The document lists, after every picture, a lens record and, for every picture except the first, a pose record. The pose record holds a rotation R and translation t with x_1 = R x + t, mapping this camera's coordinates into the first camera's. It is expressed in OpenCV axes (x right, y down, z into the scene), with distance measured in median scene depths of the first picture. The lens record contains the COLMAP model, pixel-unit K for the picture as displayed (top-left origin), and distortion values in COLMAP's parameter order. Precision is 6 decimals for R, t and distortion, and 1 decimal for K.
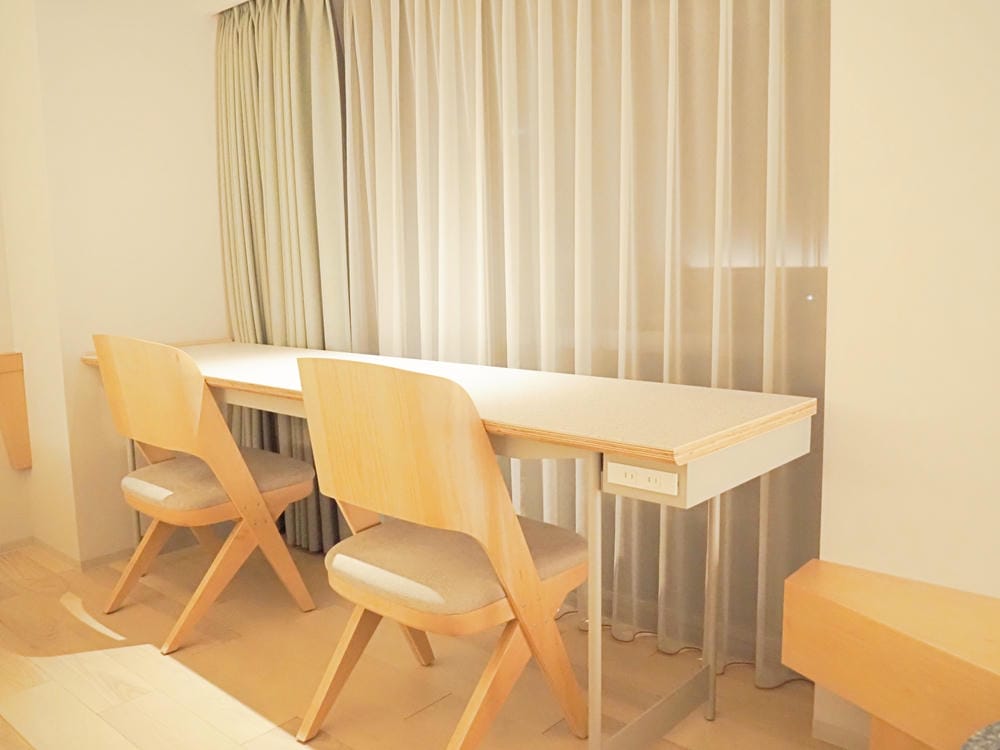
lens RADIAL K [[807.6, 0, 500.0], [0, 807.6, 375.0], [0, 0, 1]] dist [-0.045181, 0.002092]
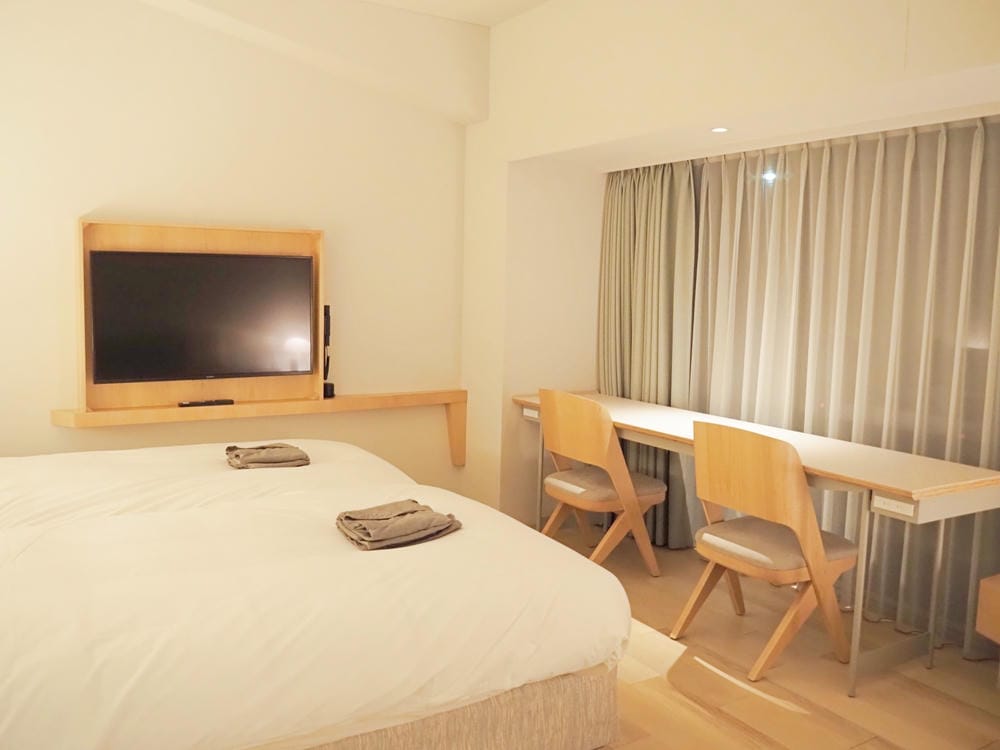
lens RADIAL K [[847.8, 0, 499.4], [0, 847.8, 363.2], [0, 0, 1]] dist [-0.030803, -0.007034]
pose [[0.960105, 0.074683, -0.269484, -0.139545], [-0.087652, 0.995486, -0.036398, -0.035573], [0.265549, 0.058567, 0.962317, -0.790916]]
